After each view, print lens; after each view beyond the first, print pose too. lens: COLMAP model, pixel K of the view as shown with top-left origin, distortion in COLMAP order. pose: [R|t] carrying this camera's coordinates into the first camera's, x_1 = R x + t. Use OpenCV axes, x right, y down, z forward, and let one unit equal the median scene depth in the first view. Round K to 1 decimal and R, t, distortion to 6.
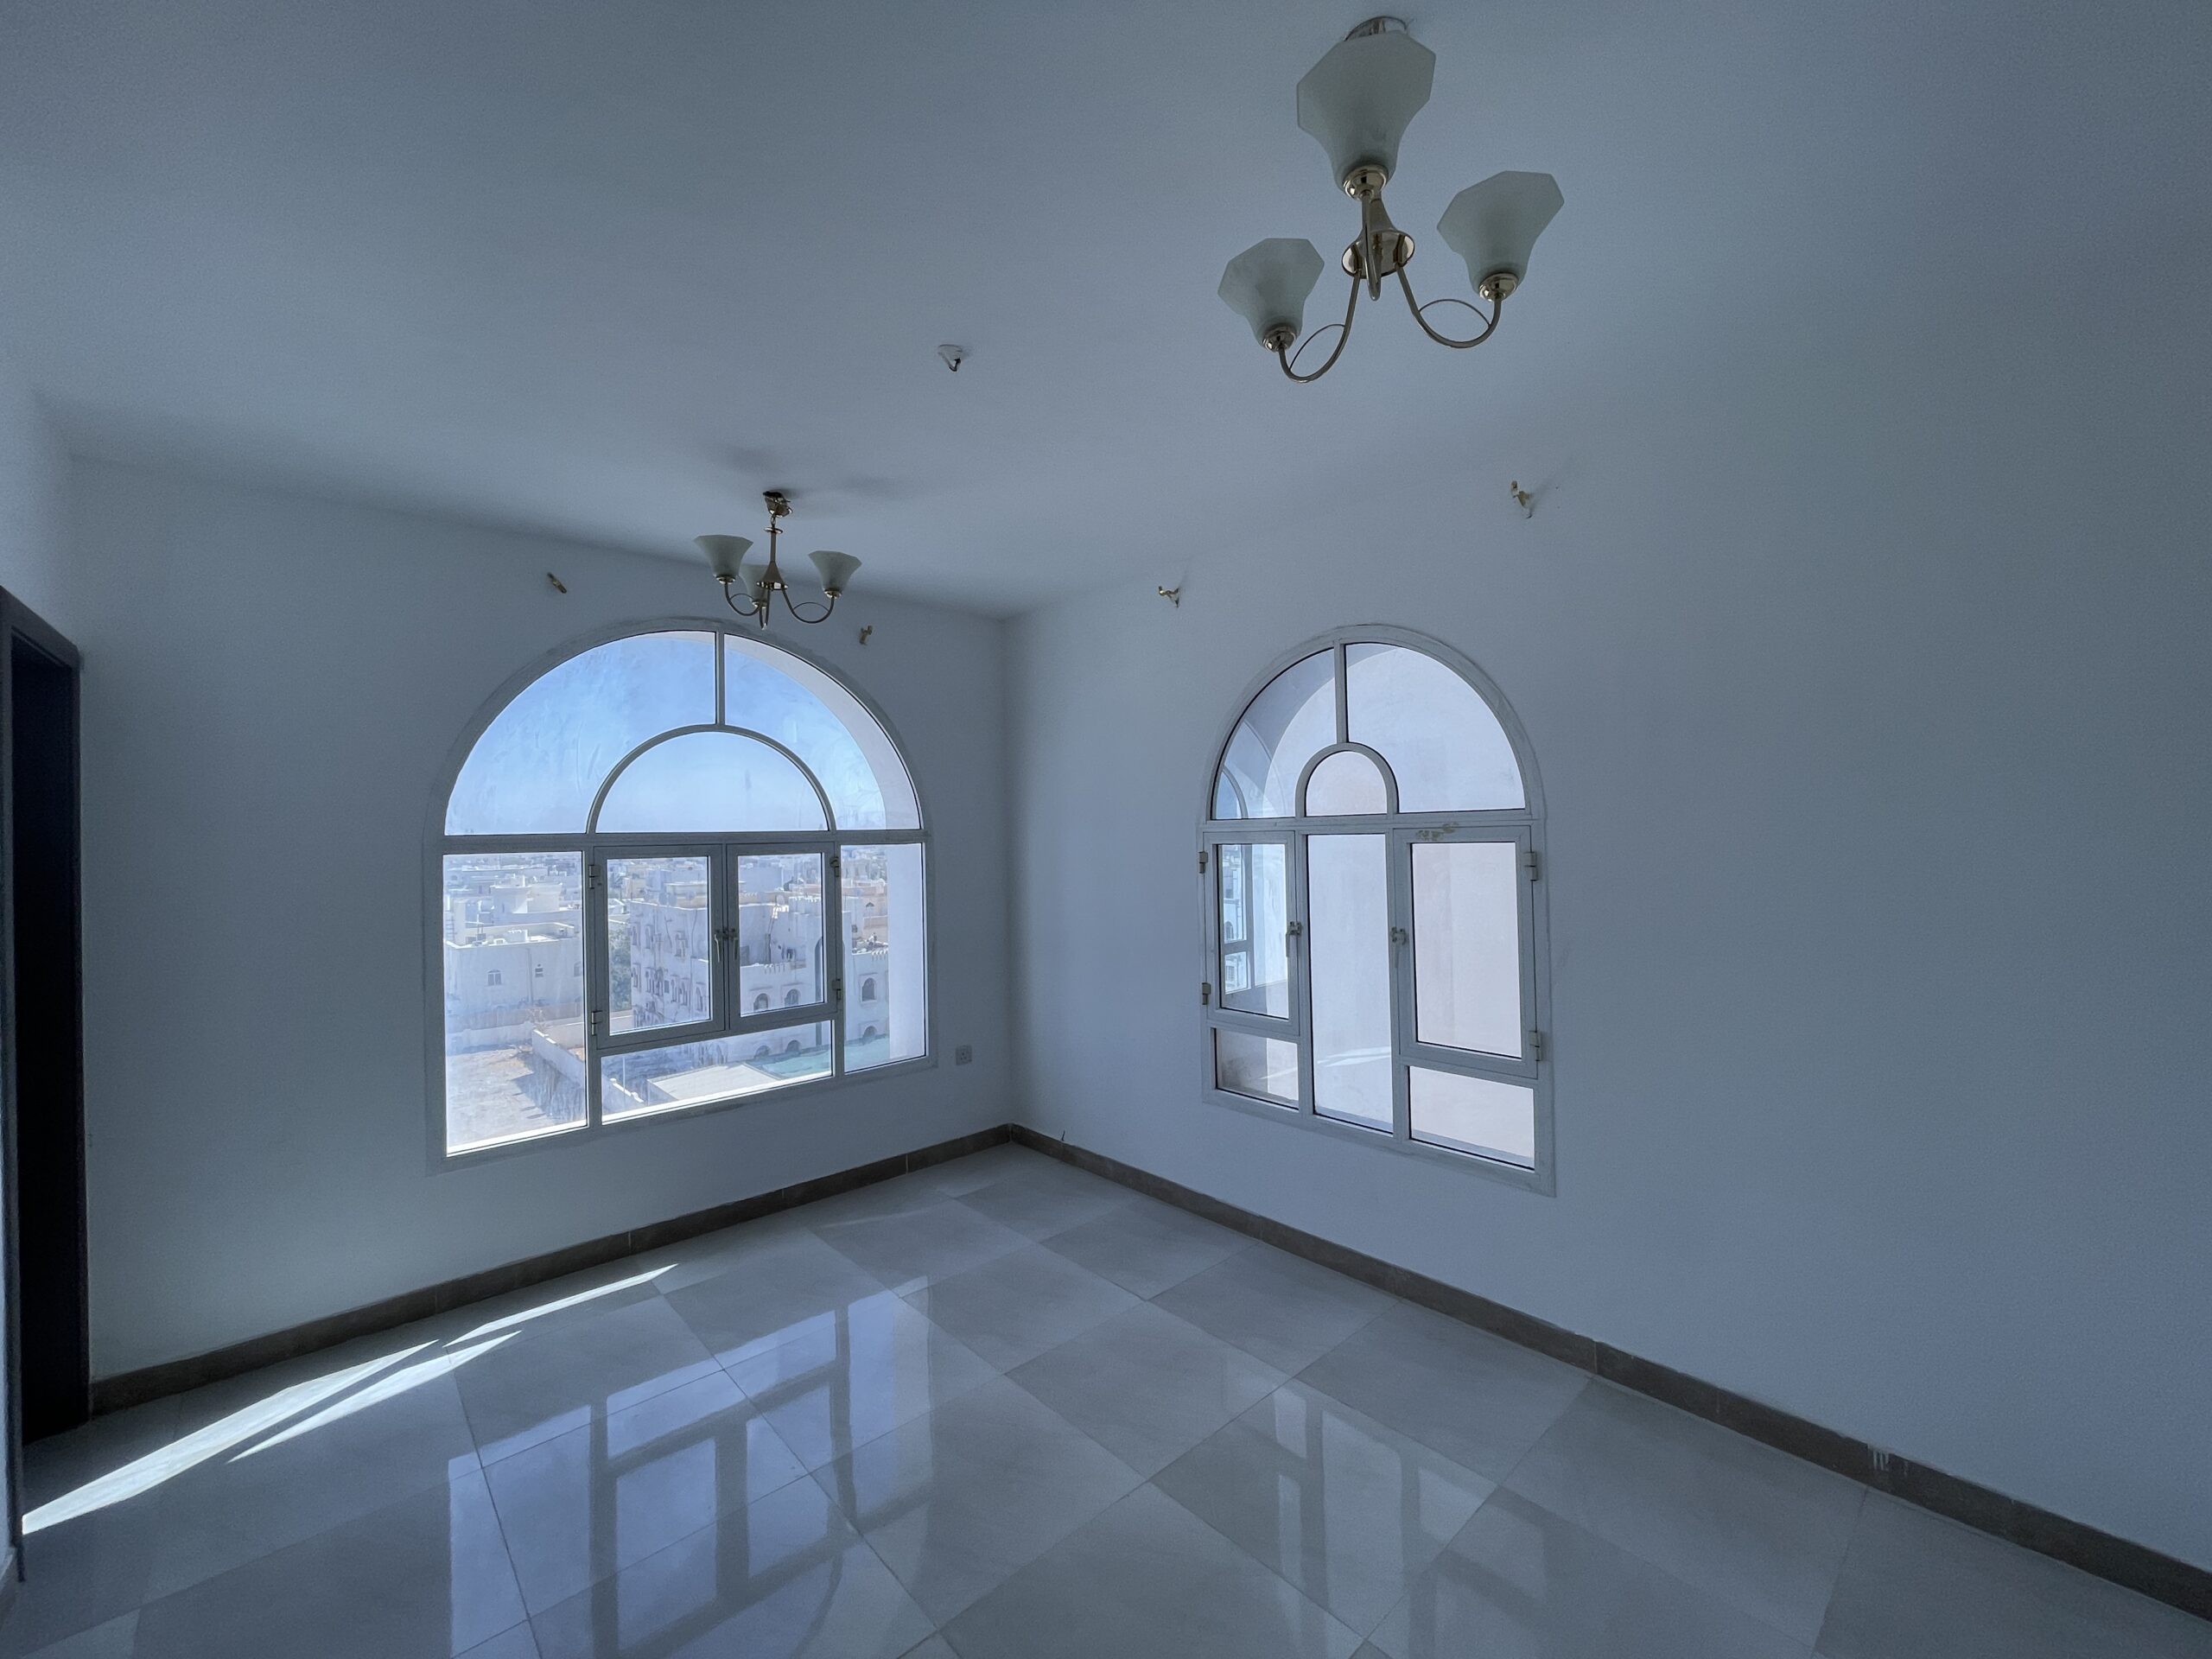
lens RADIAL K [[895.9, 0, 1111.7], [0, 895.9, 828.9], [0, 0, 1]] dist [-0.002608, 0.000351]
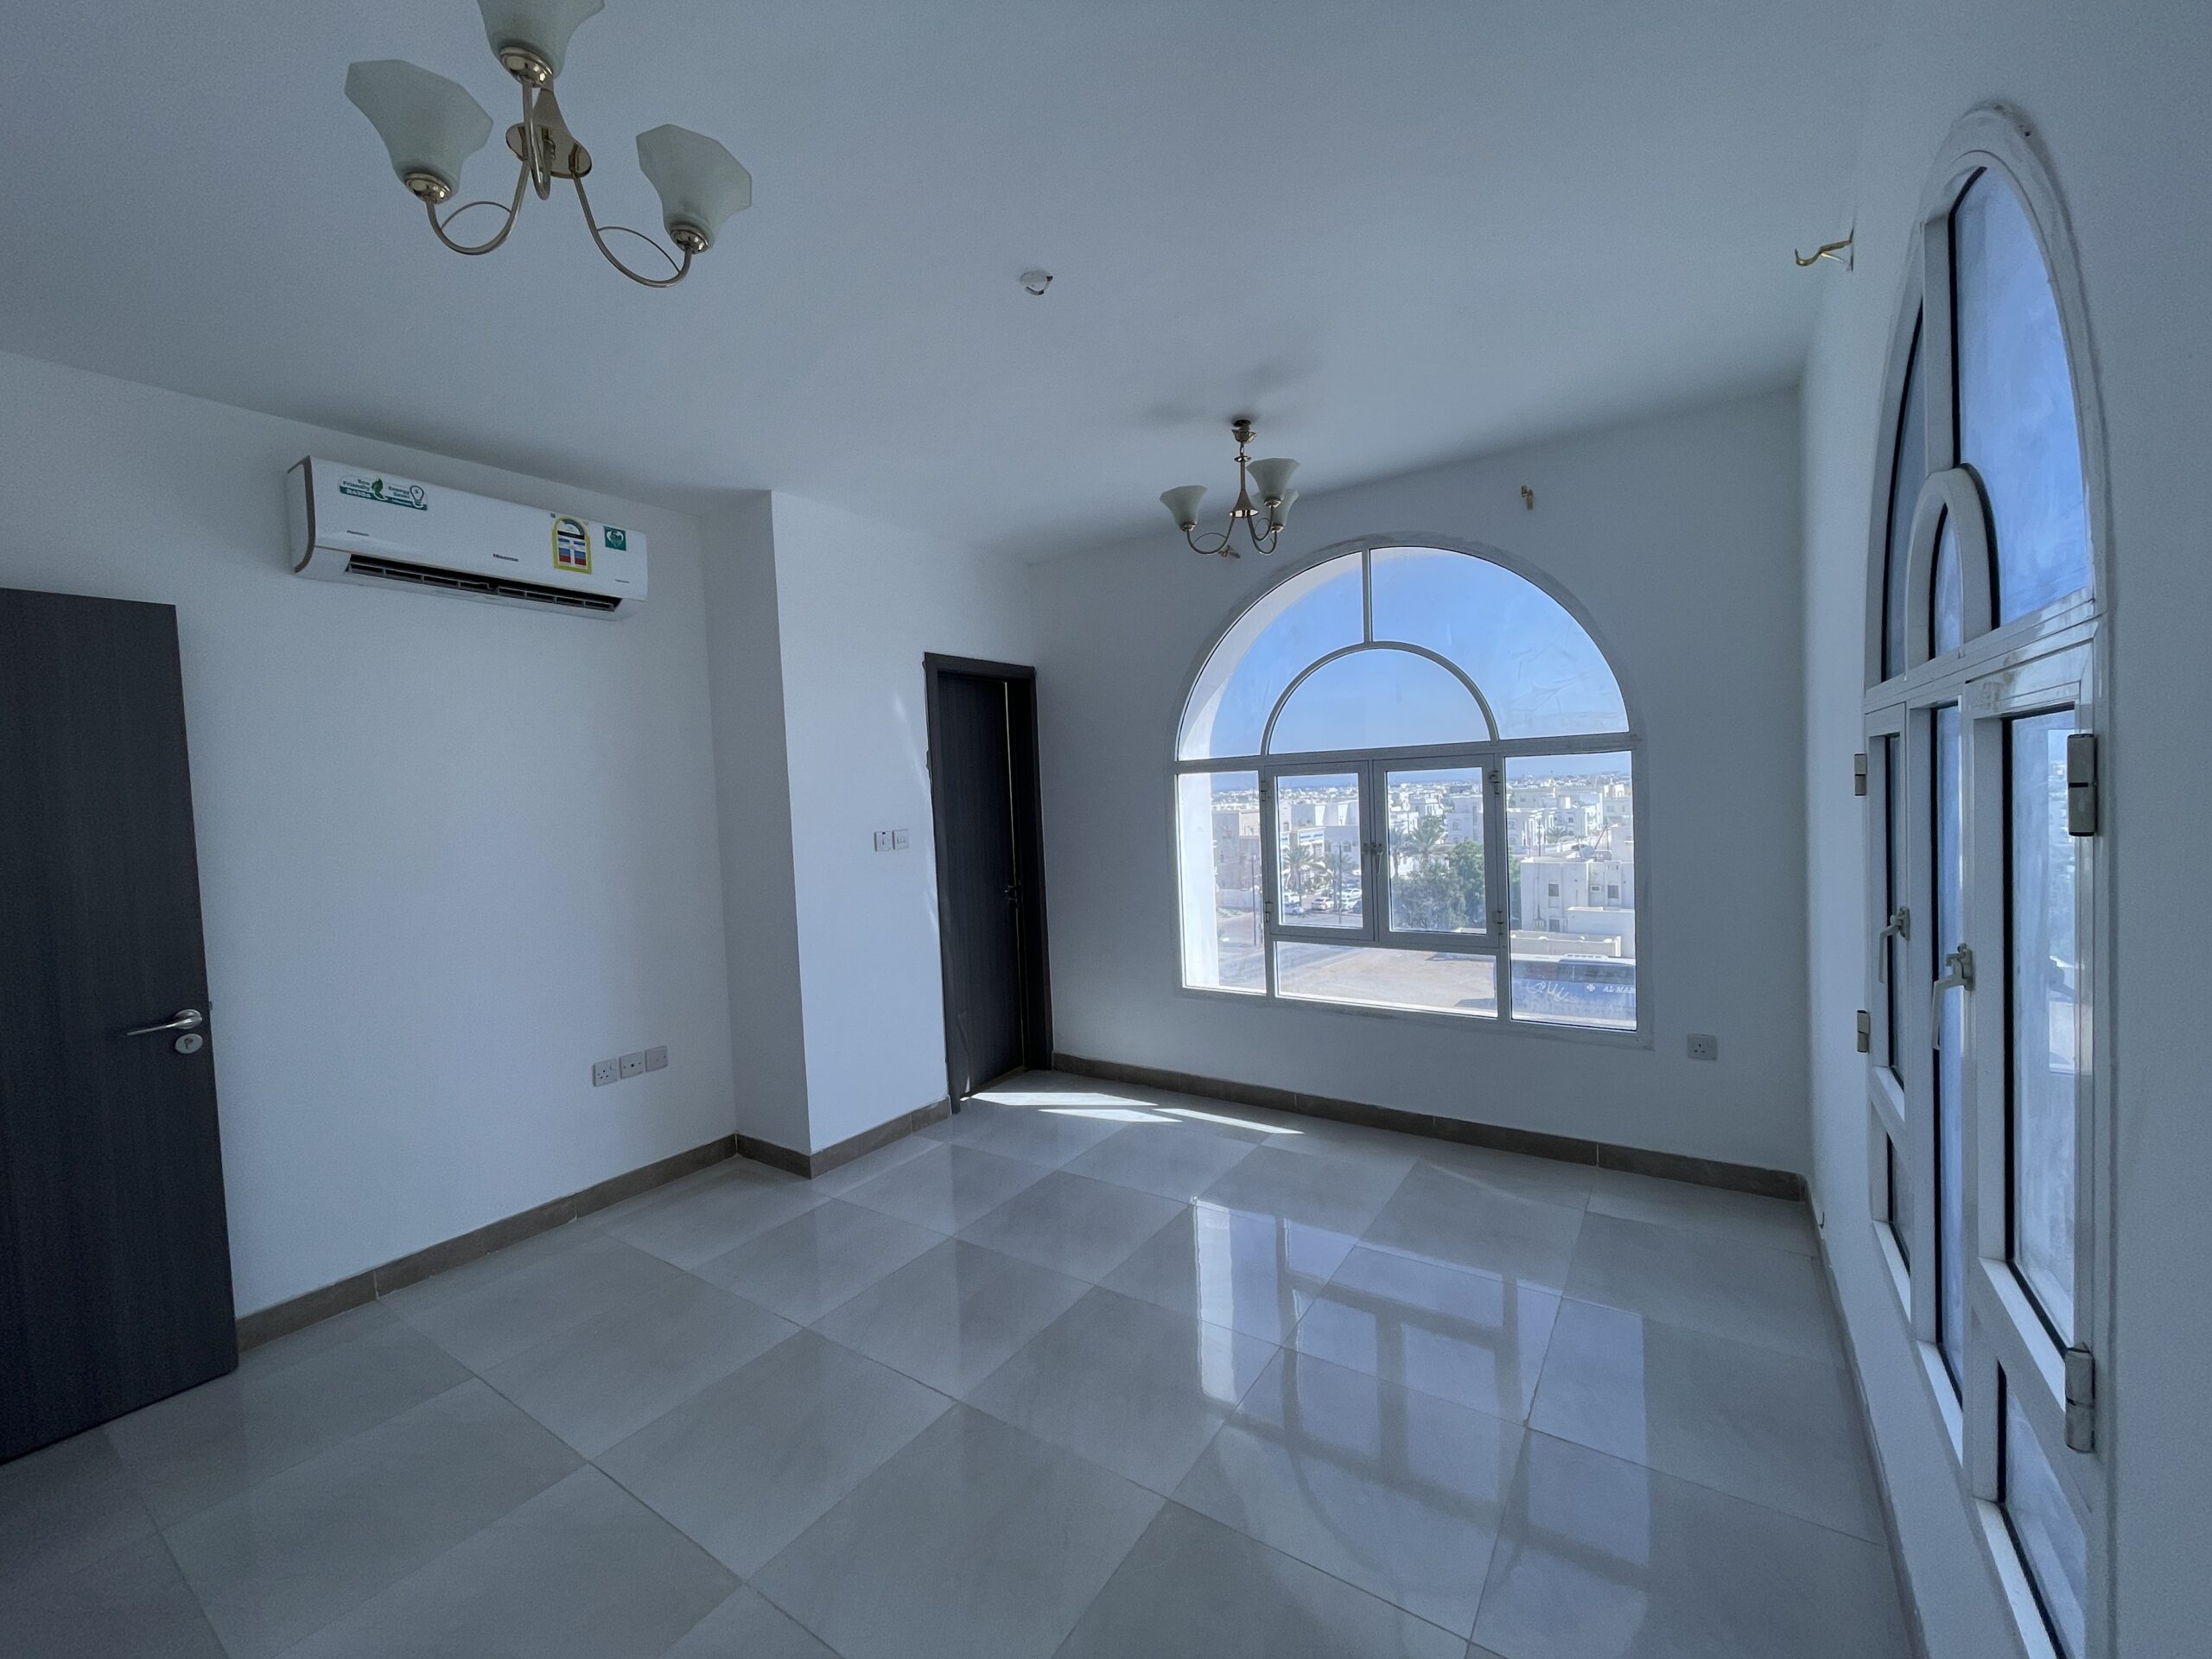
lens RADIAL K [[895.9, 0, 1106.0], [0, 895.9, 827.4], [0, 0, 1]] dist [-0.002608, 0.000351]
pose [[0.231548, 0.054001, -0.971324, 0.498401], [0.047309, 0.996652, 0.066687, 0.010530], [0.971672, -0.061394, 0.228218, 0.477885]]
